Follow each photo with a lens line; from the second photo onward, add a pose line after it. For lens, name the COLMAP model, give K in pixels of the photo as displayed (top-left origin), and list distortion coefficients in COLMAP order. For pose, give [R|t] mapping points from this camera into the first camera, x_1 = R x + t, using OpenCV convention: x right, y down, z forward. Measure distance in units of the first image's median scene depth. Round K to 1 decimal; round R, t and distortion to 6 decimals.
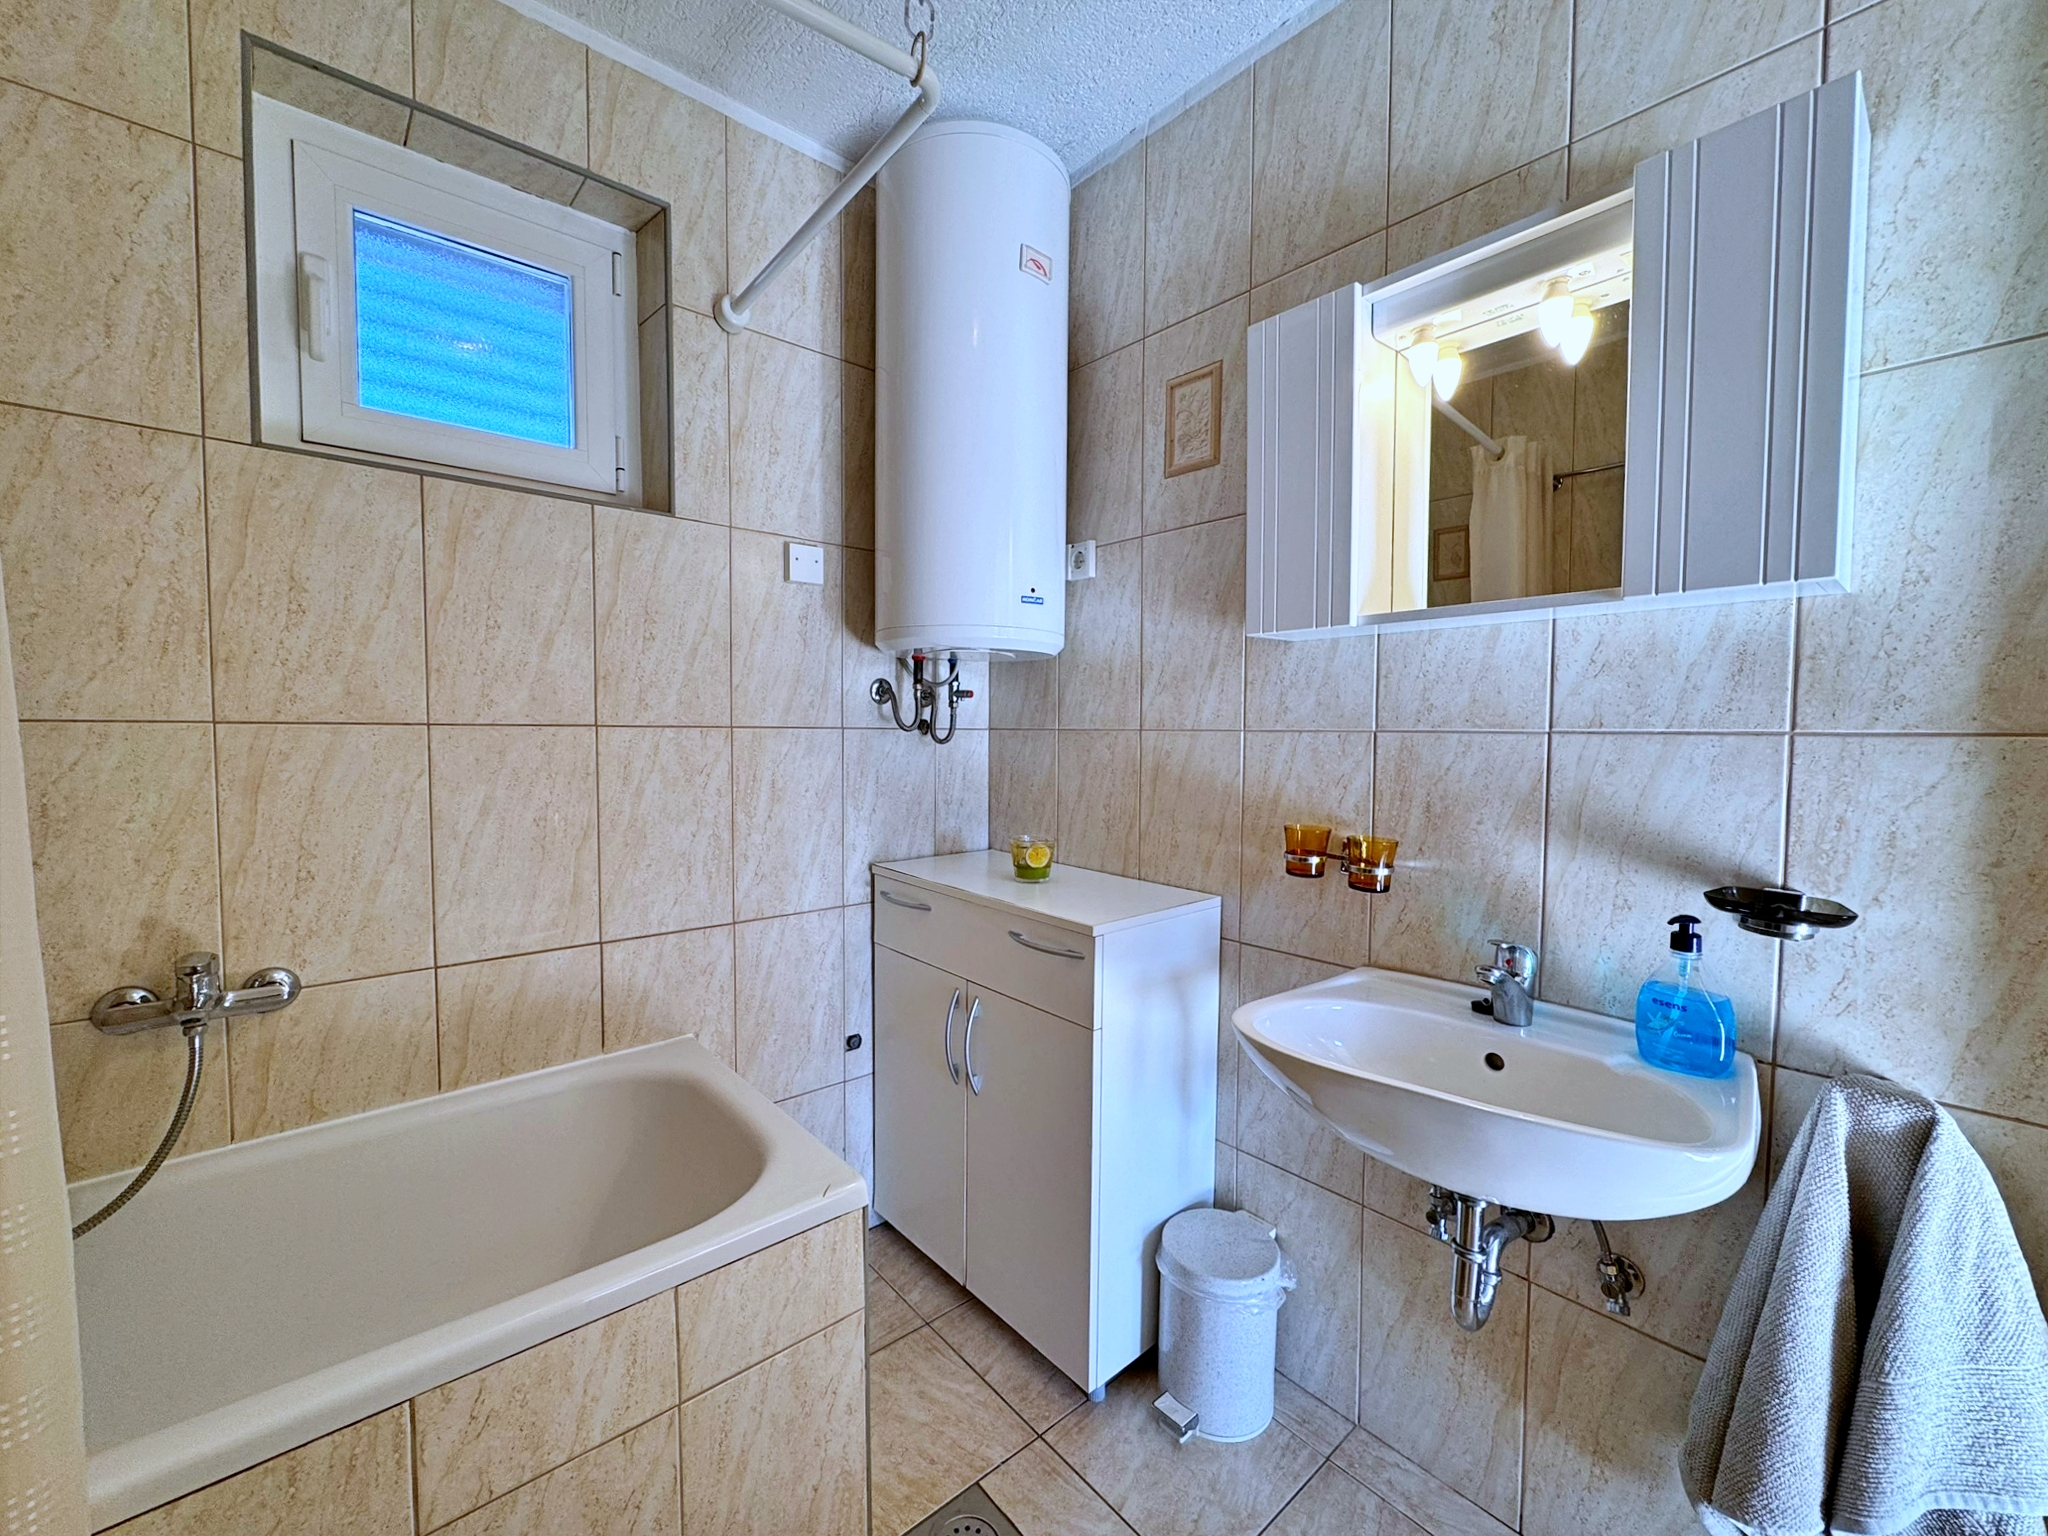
lens RADIAL K [[824.7, 0, 1018.8], [0, 824.7, 772.5], [0, 0, 1]] dist [-0.002480, -0.000142]
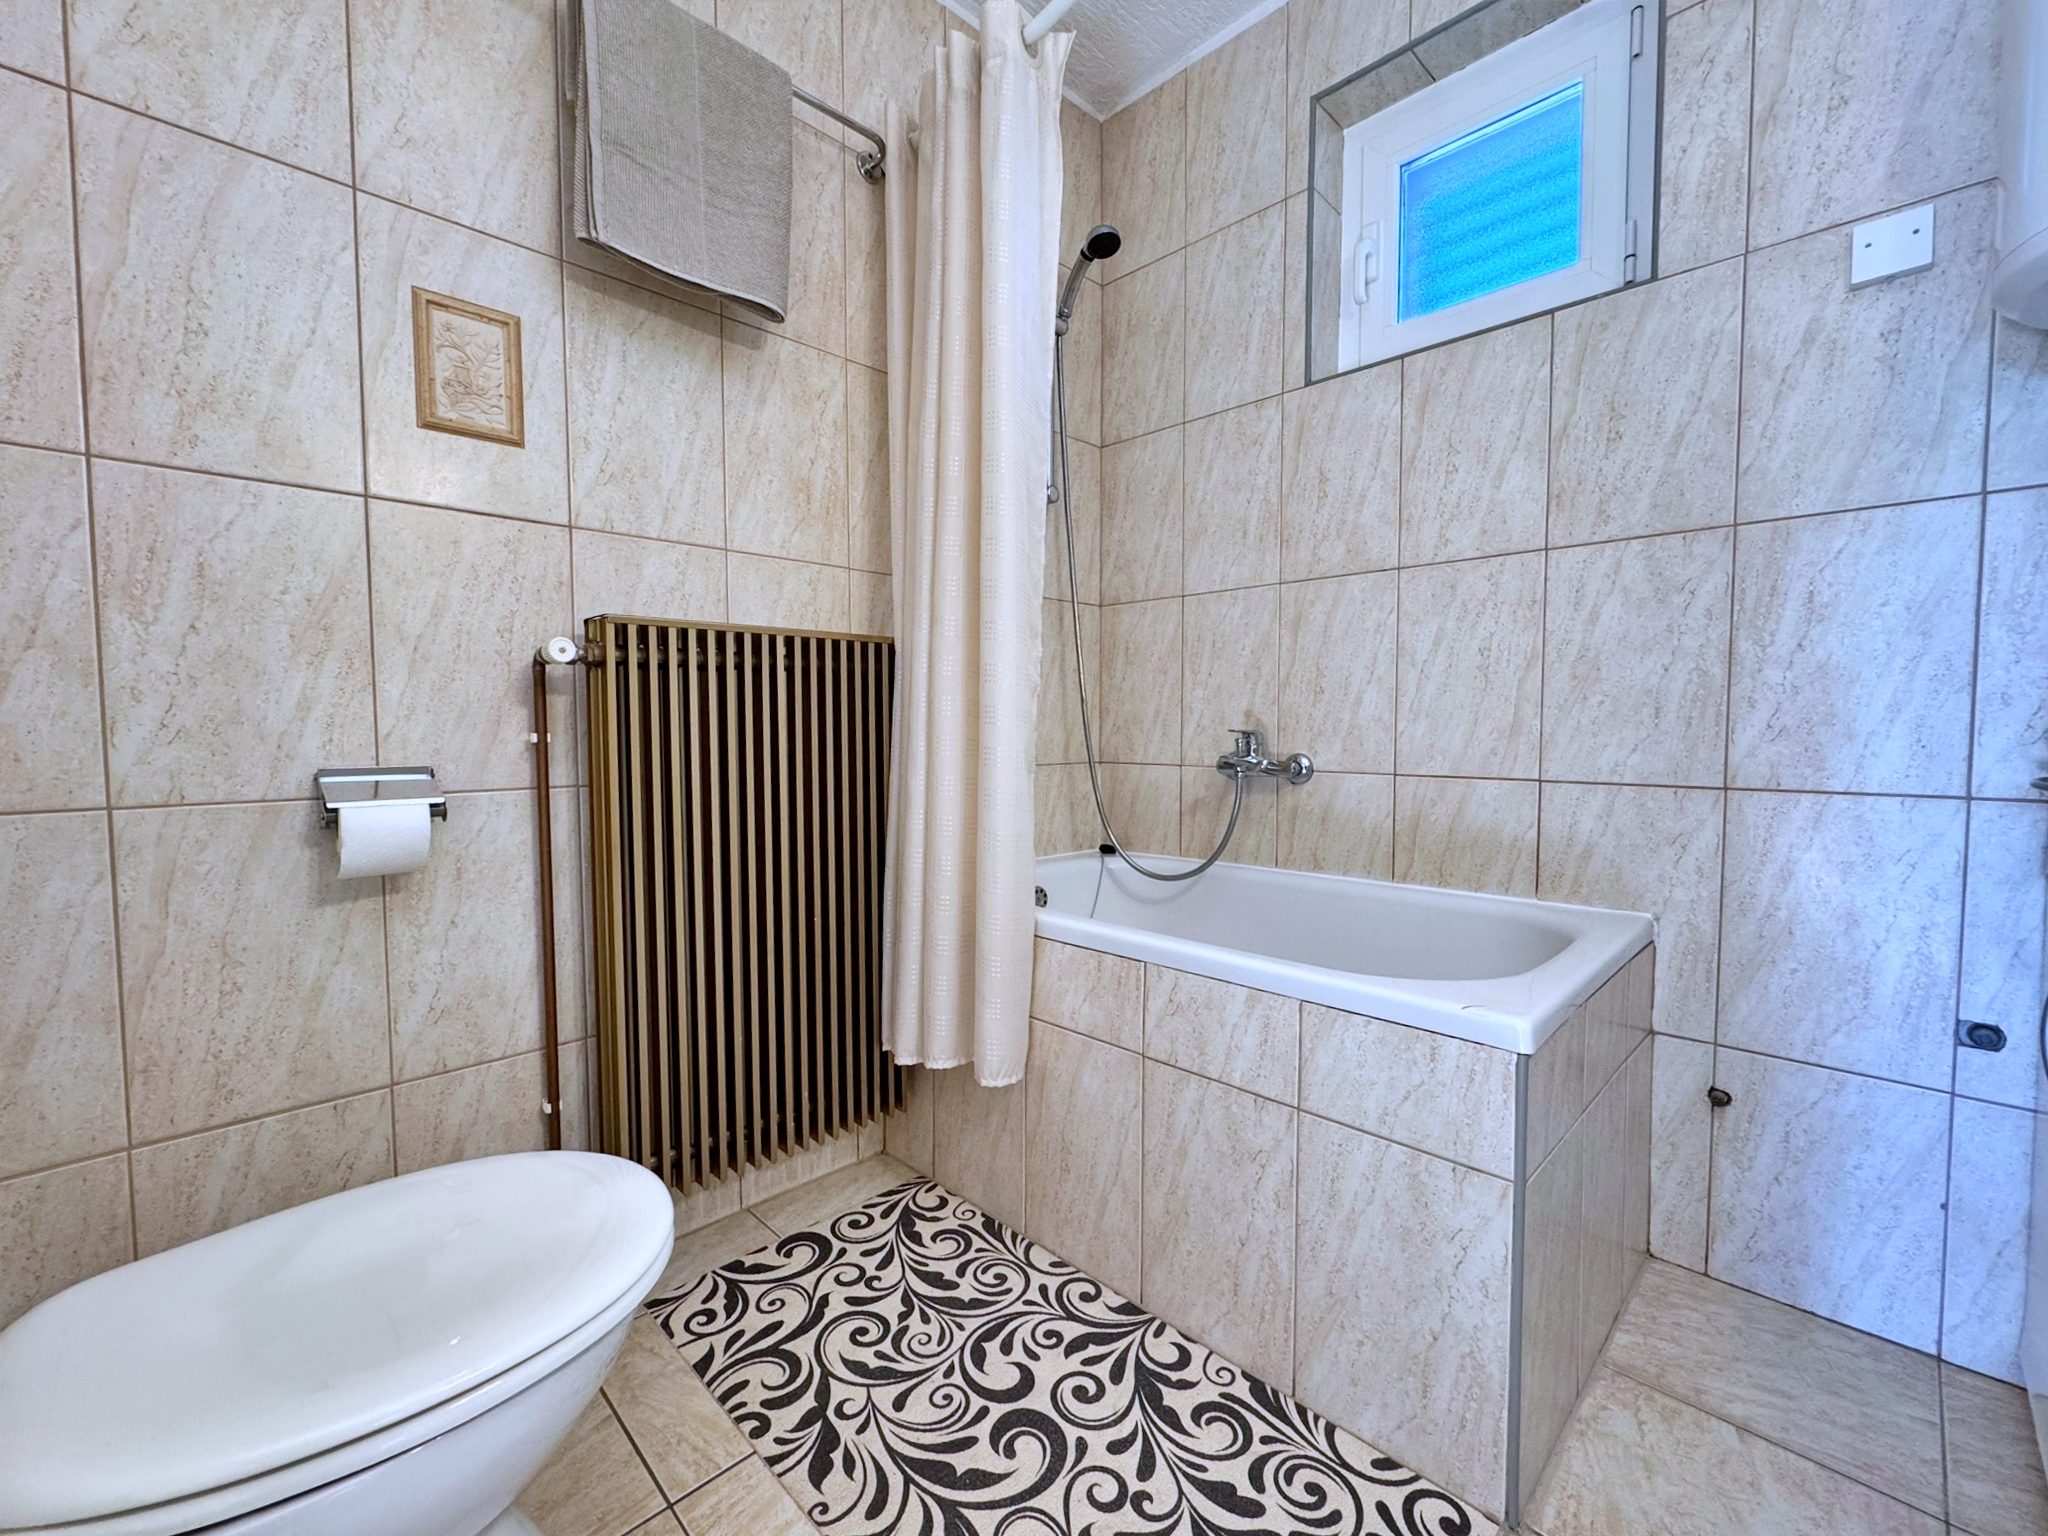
lens RADIAL K [[844.6, 0, 1018.5], [0, 844.6, 768.3], [0, 0, 1]] dist [-0.001027, -0.000305]
pose [[0.059427, 0.045060, -0.997215, 0.431217], [-0.048891, 0.997913, 0.042178, 0.183654], [0.997035, 0.046248, 0.061506, 0.346157]]
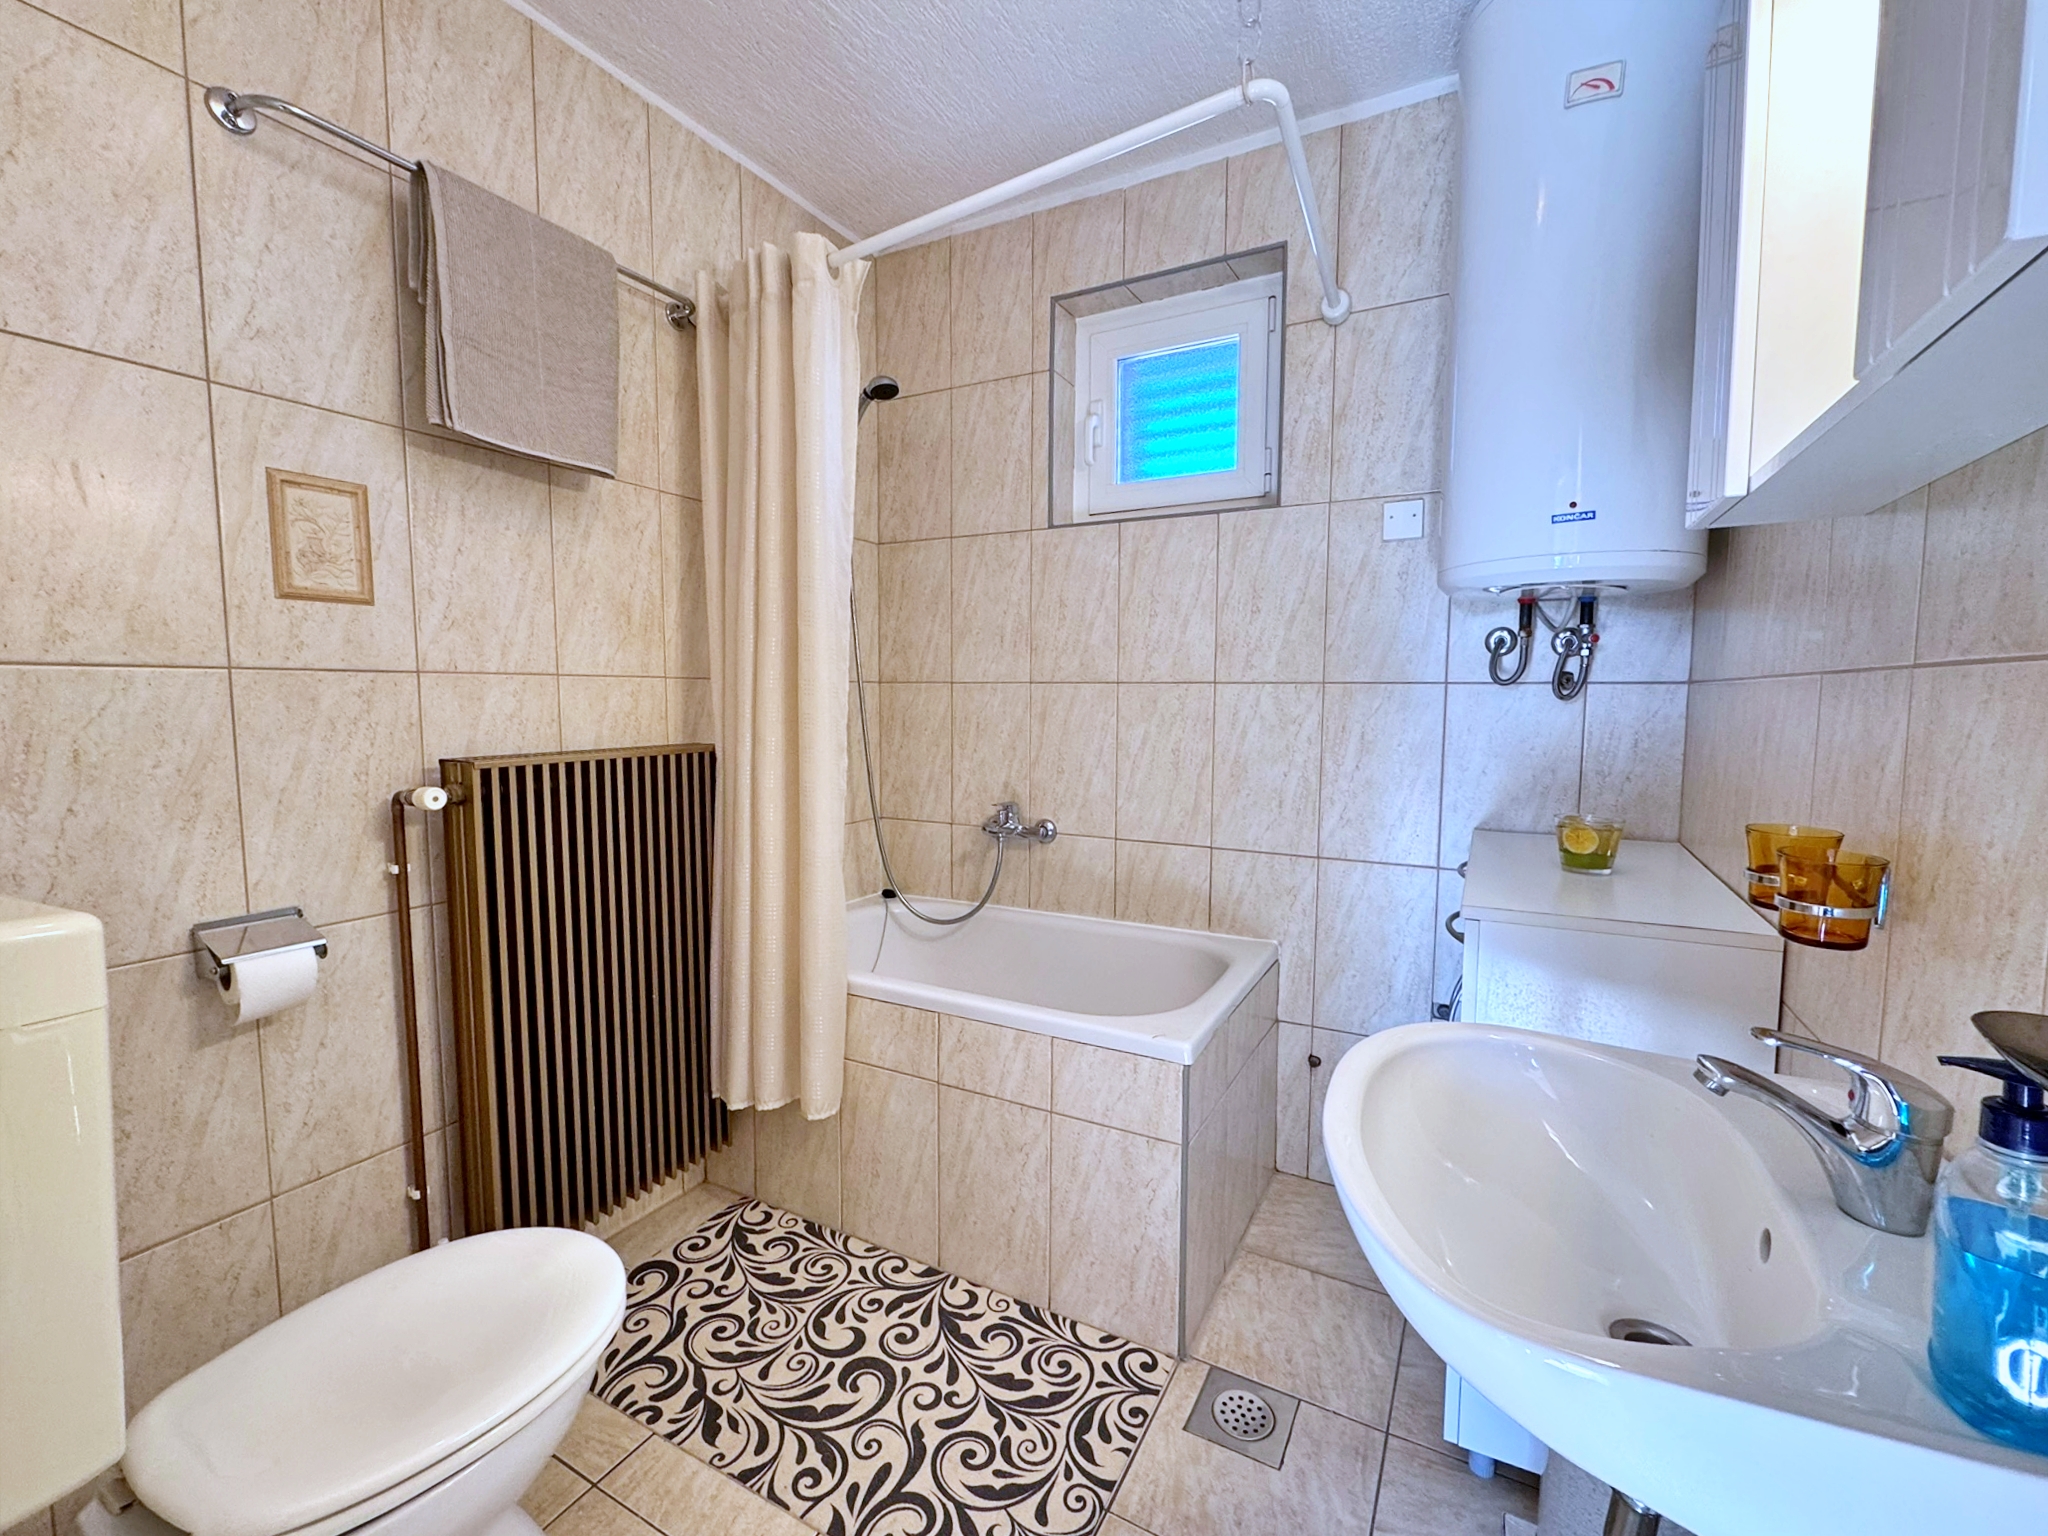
lens RADIAL K [[870.5, 0, 1017.3], [0, 870.5, 769.7], [0, 0, 1]] dist [-0.001816, -0.000157]
pose [[0.348674, 0.078175, -0.933978, 0.687461], [-0.050028, 0.996647, 0.064744, 0.007795], [0.935908, 0.024151, 0.351416, 0.219097]]
